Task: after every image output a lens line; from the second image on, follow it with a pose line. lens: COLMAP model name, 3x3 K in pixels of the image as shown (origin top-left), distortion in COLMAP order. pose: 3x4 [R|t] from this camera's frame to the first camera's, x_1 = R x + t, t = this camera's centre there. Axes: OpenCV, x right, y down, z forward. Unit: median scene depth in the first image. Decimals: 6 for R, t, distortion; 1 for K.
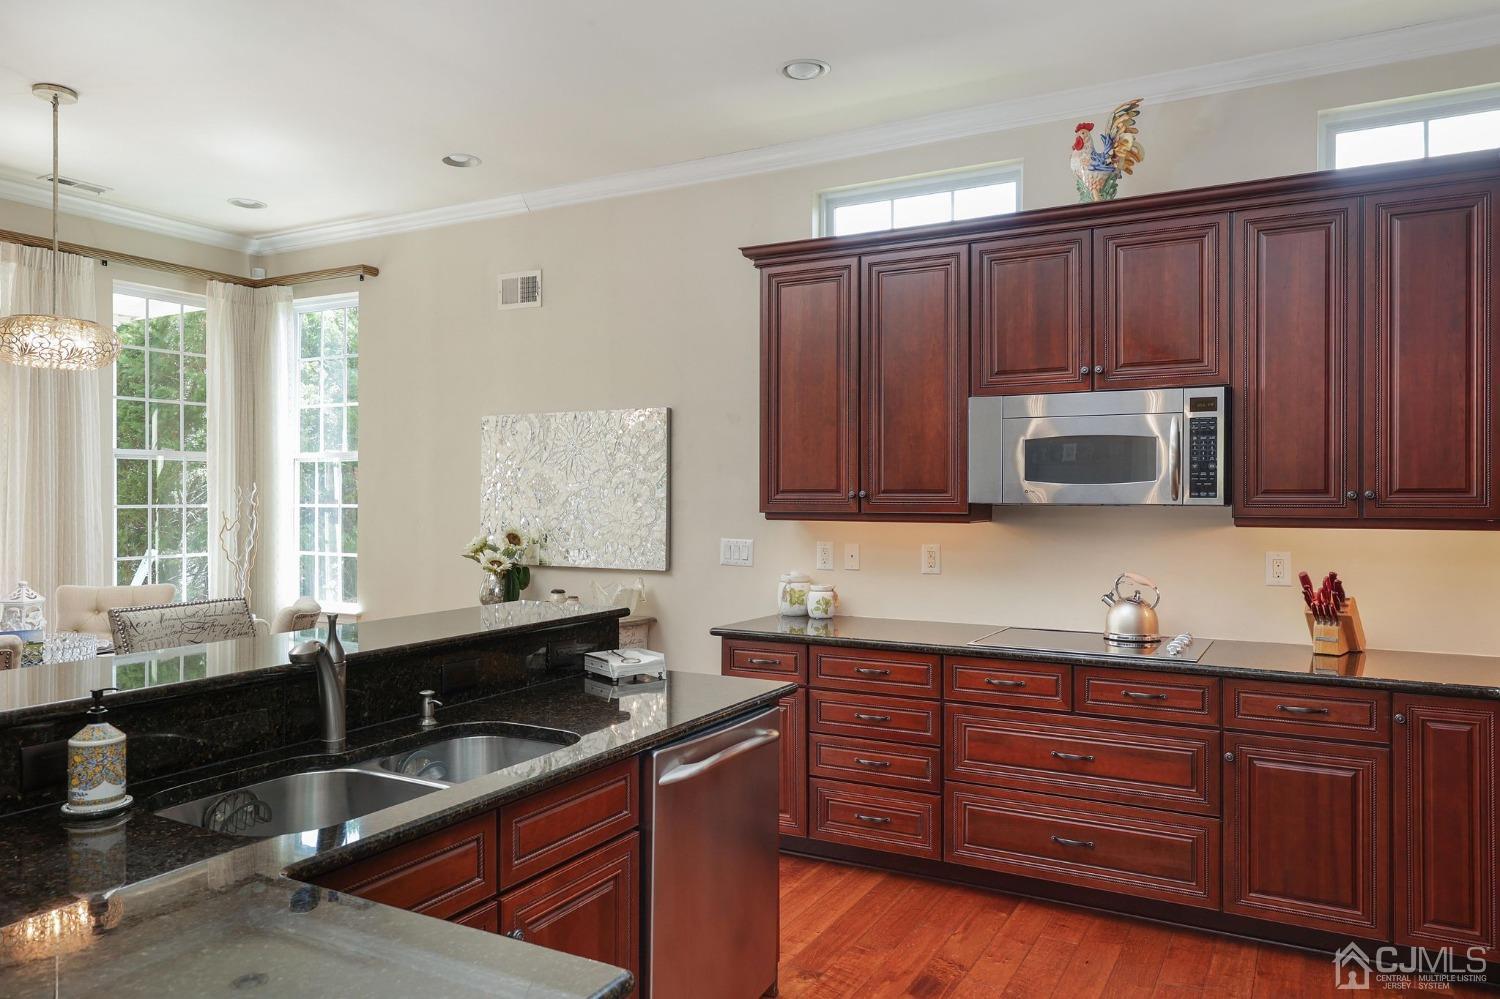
lens RADIAL K [[1043.1, 0, 748.0], [0, 1043.1, 497.5], [0, 0, 1]] dist [-0.025193, 0.065320]
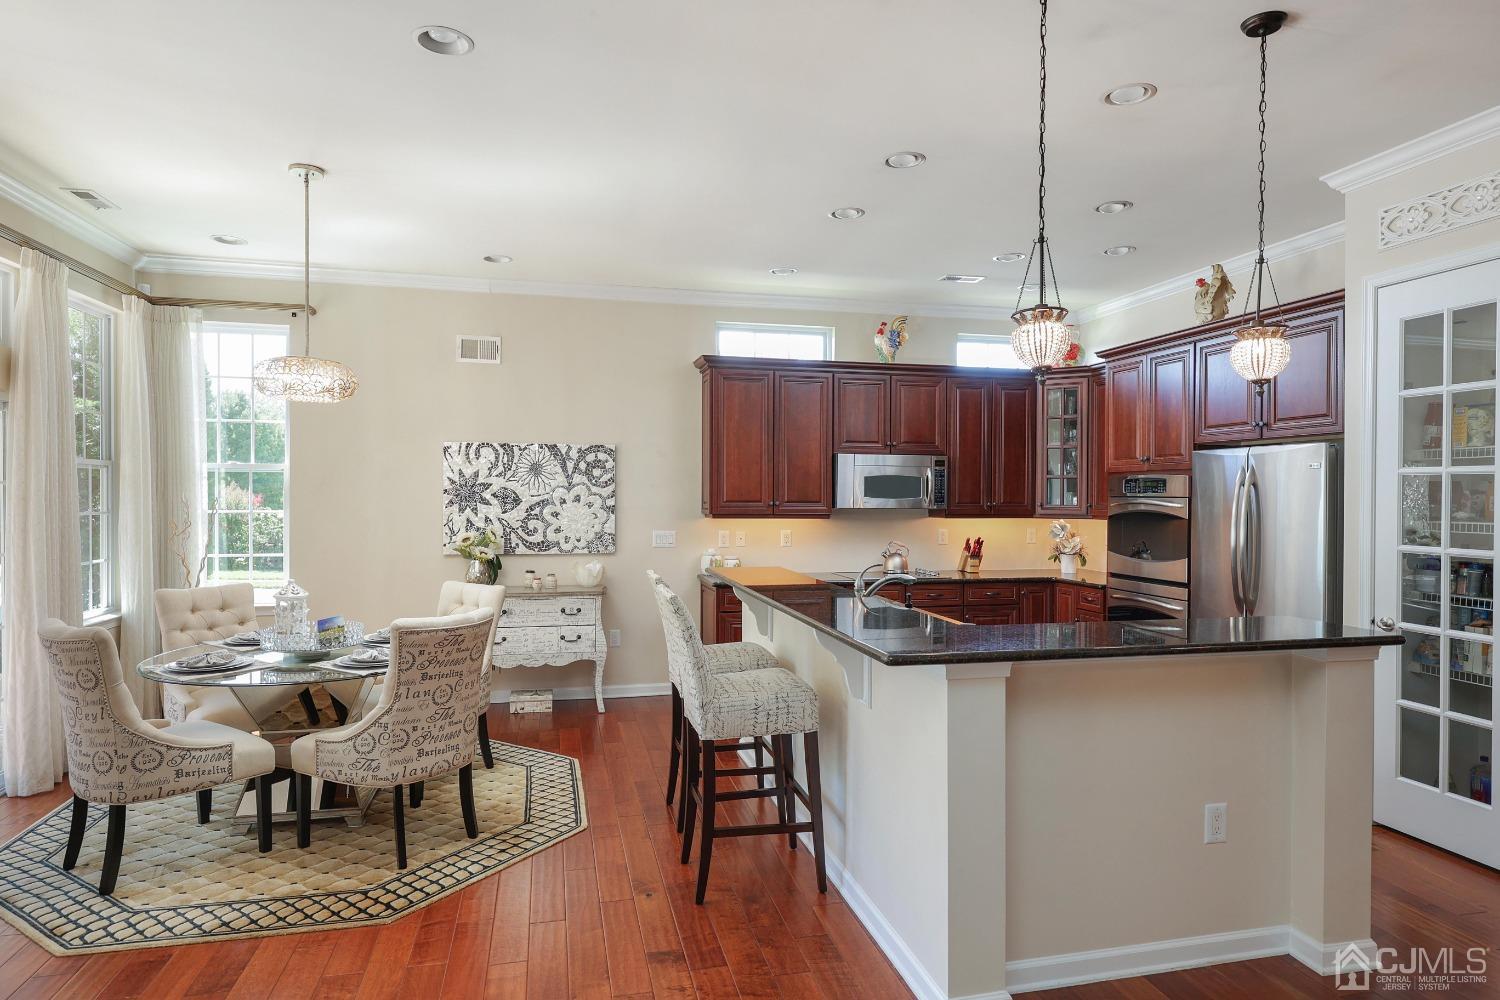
lens RADIAL K [[858.1, 0, 758.7], [0, 858.1, 507.1], [0, 0, 1]] dist [0.000145, -0.000372]
pose [[0.736528, -0.006985, 0.676371, -0.833959], [-0.003269, 0.999898, 0.013886, -0.015579], [-0.676399, -0.012438, 0.736431, -0.066547]]
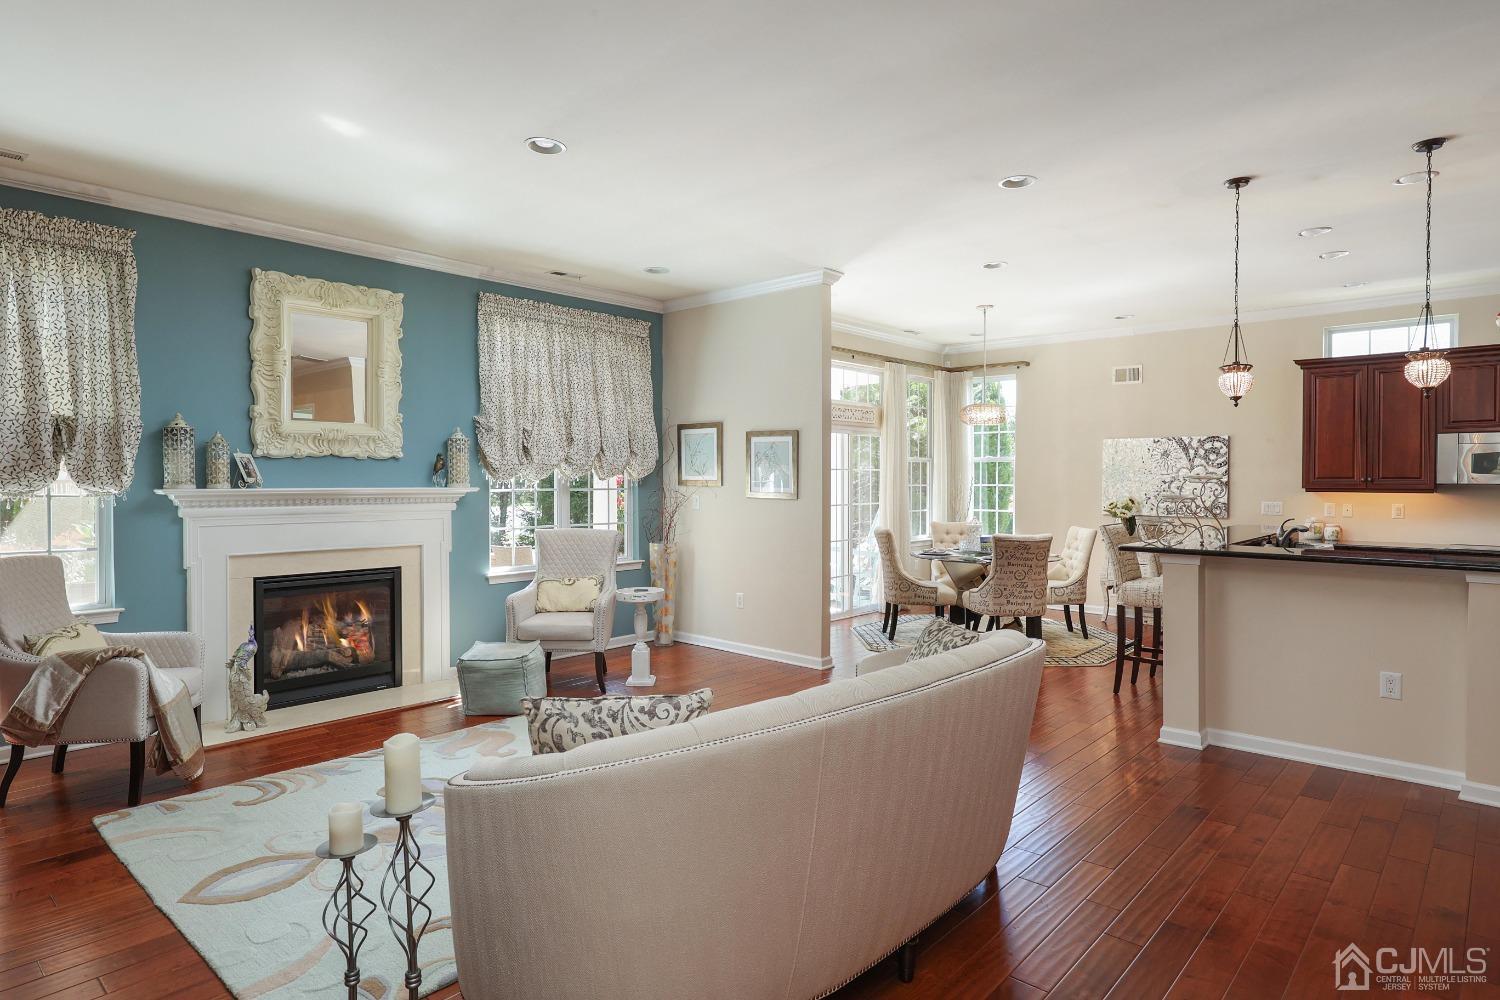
lens RADIAL K [[850.0, 0, 760.6], [0, 850.0, 493.2], [0, 0, 1]] dist [-0.000061, 0.001295]
pose [[0.976278, 0.002448, -0.216509, -0.649480], [0.001238, 0.999857, 0.016888, -0.005218], [0.216520, -0.016755, 0.976135, -0.846747]]
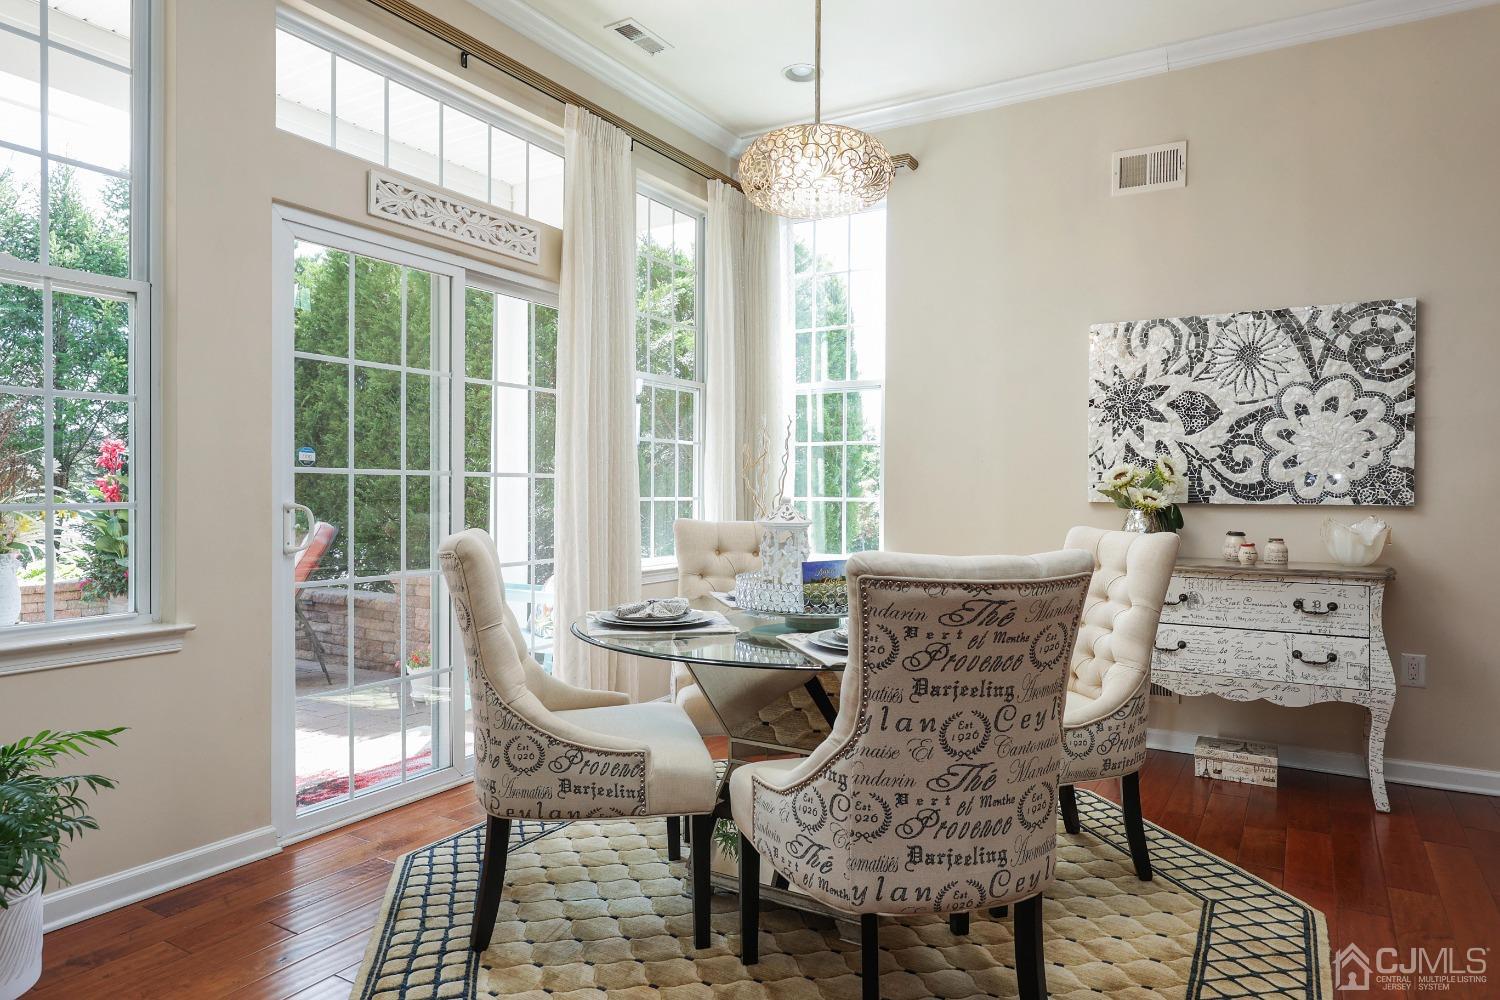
lens RADIAL K [[921.2, 0, 754.9], [0, 921.2, 497.8], [0, 0, 1]] dist [-0.001430, 0.000199]
pose [[0.999451, 0.003098, -0.032981, -0.600348], [-0.002875, 0.999973, 0.006825, 0.066247], [0.033001, -0.006727, 0.999433, 0.312612]]
